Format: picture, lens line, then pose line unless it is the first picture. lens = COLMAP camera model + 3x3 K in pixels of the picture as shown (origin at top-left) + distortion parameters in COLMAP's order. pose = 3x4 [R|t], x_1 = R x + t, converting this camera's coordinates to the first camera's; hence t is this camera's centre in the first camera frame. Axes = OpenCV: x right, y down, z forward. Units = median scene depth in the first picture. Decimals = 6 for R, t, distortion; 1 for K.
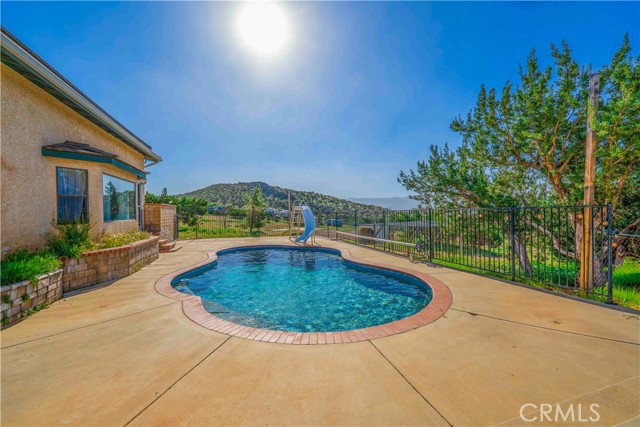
lens RADIAL K [[258.0, 0, 318.1], [0, 258.0, 213.7], [0, 0, 1]] dist [-0.010943, -0.000375]
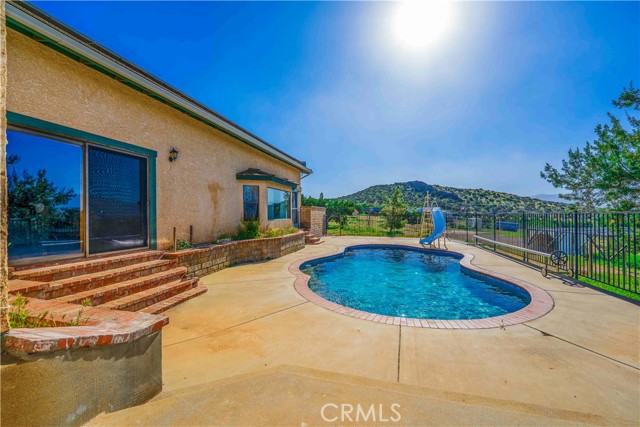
lens RADIAL K [[258.0, 0, 318.1], [0, 258.0, 213.7], [0, 0, 1]] dist [-0.010943, -0.000375]
pose [[0.830777, 0.006450, -0.556568, 0.168534], [-0.007052, 0.999975, 0.001062, -0.005176], [0.556561, 0.003043, 0.830801, -0.058272]]
